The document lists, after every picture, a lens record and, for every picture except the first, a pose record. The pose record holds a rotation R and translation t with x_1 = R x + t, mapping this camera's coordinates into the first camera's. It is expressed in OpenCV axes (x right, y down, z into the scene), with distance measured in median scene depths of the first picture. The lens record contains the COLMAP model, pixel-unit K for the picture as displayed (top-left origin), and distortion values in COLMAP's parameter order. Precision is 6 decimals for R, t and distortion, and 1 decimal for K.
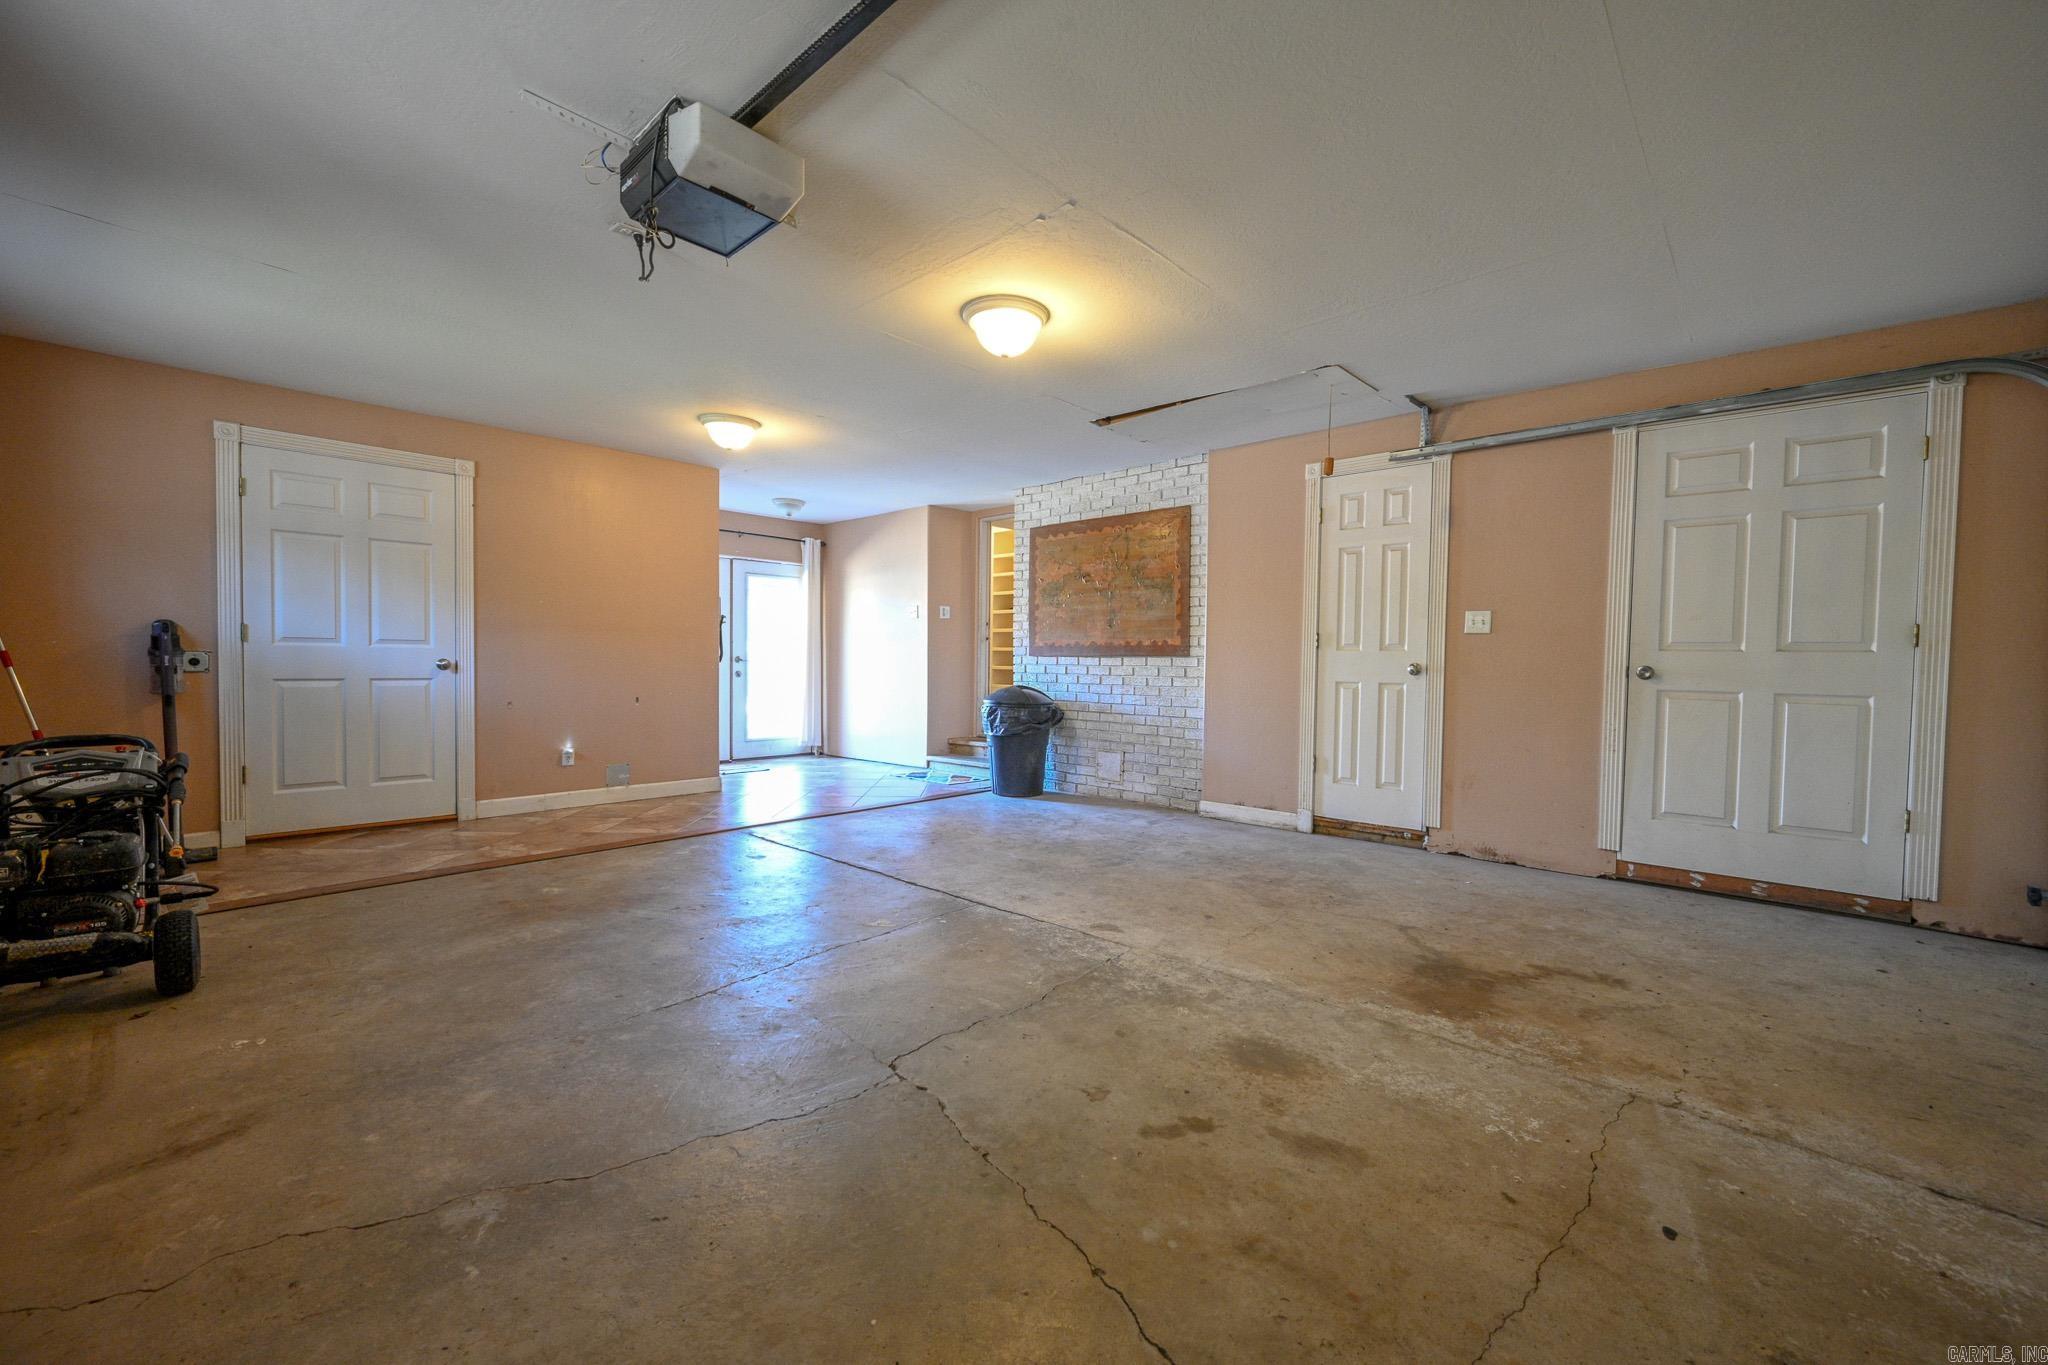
lens RADIAL K [[817.0, 0, 1025.1], [0, 817.0, 681.8], [0, 0, 1]] dist [-0.001975, 0.001399]
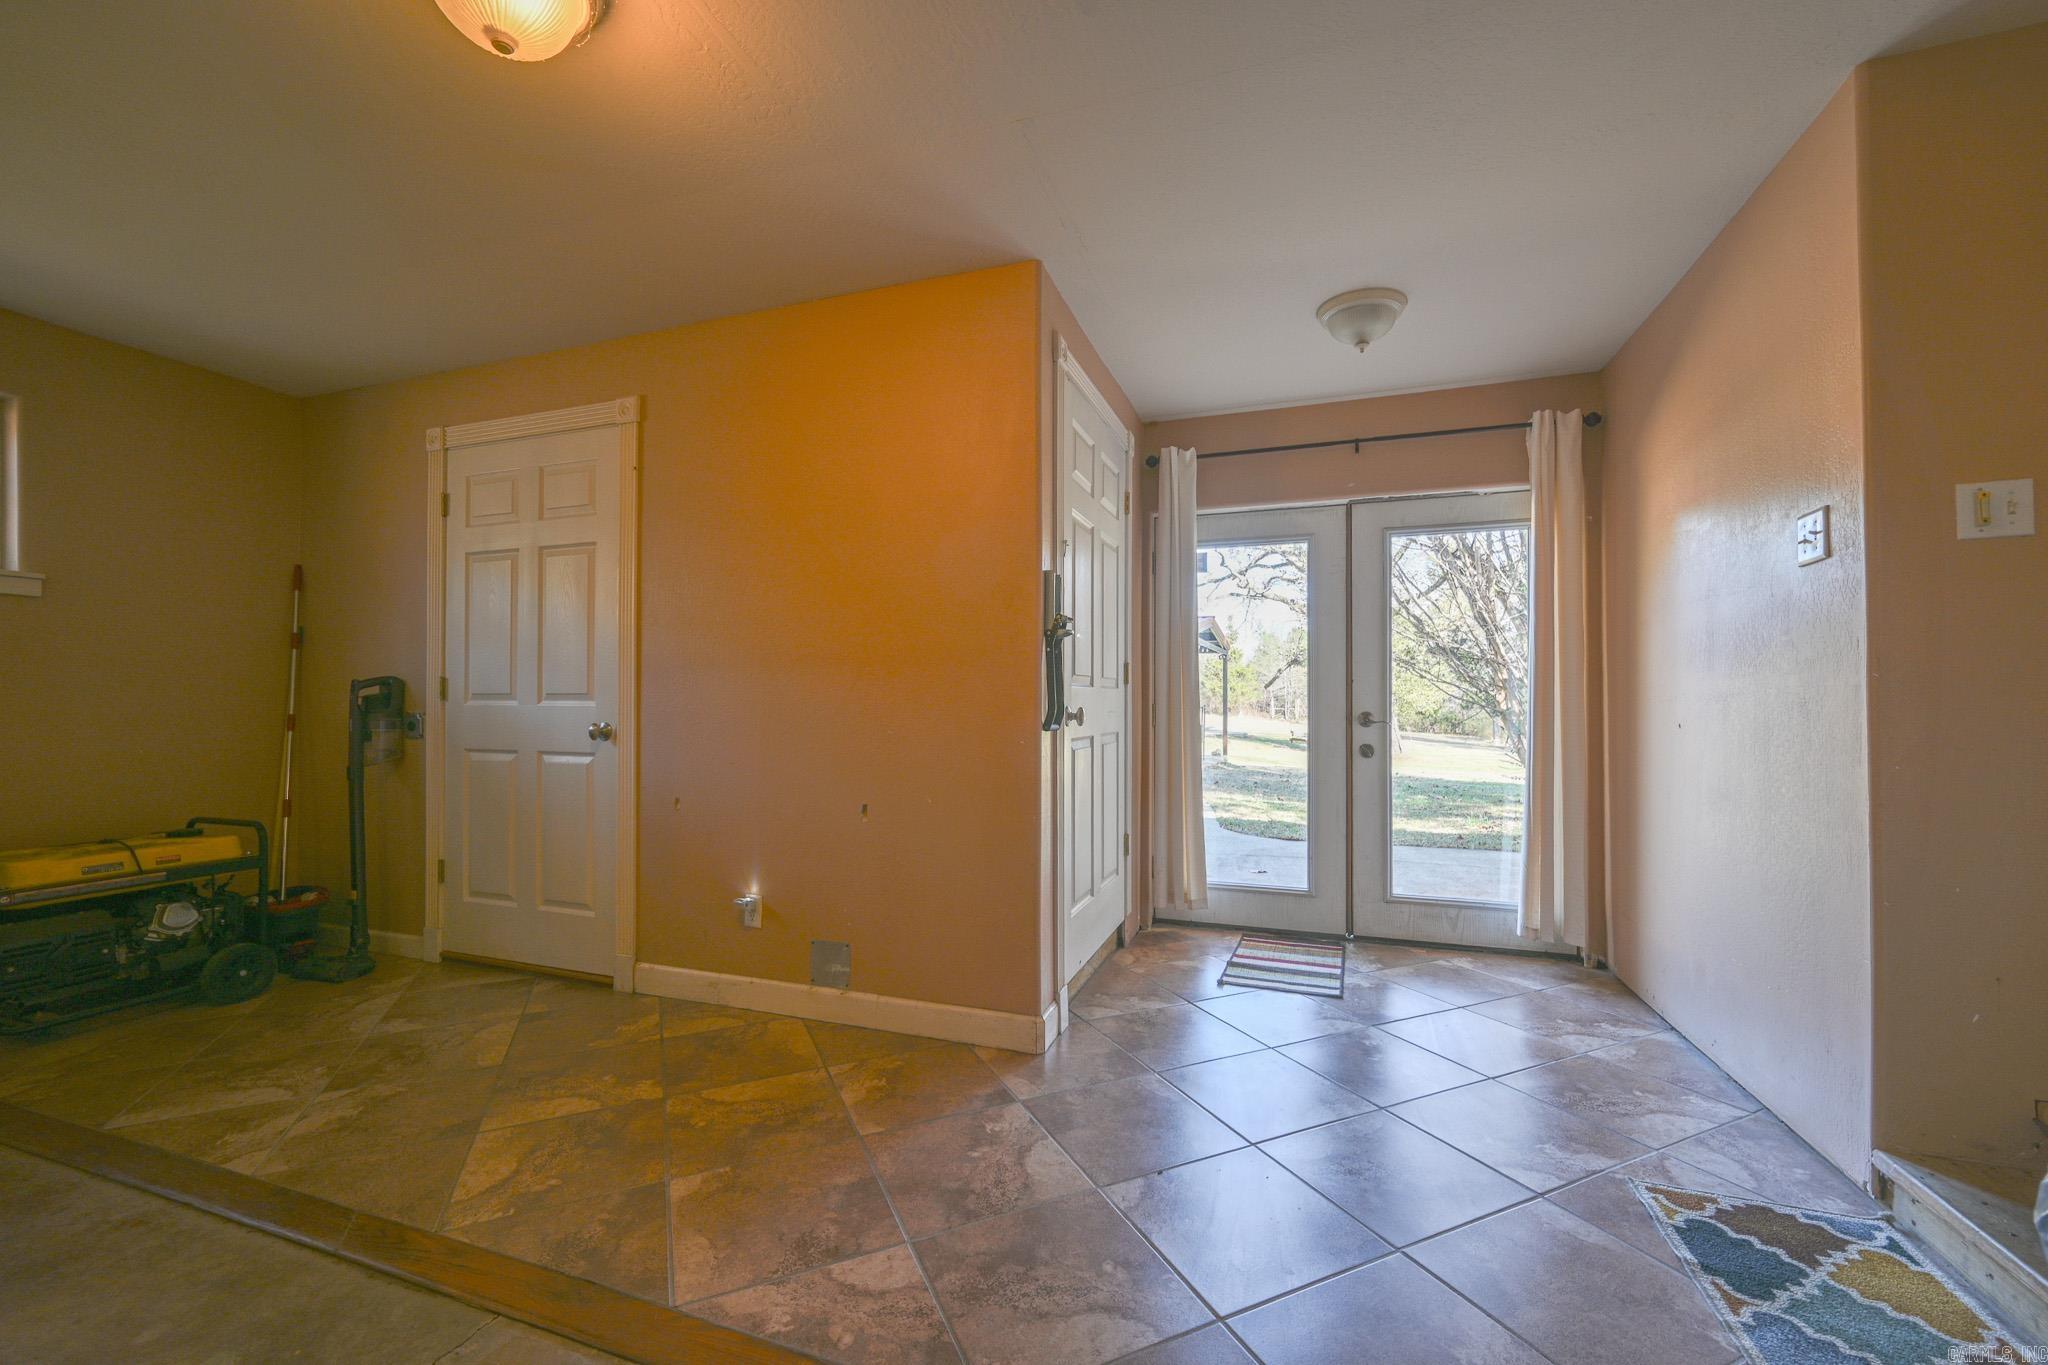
lens RADIAL K [[817.0, 0, 1043.1], [0, 817.0, 700.8], [0, 0, 1]] dist [-0.001975, 0.001399]
pose [[0.406830, -0.014376, -0.913391, -0.006151], [-0.021155, 0.999460, -0.025154, -0.035162], [0.913259, 0.029556, 0.406306, 1.024143]]
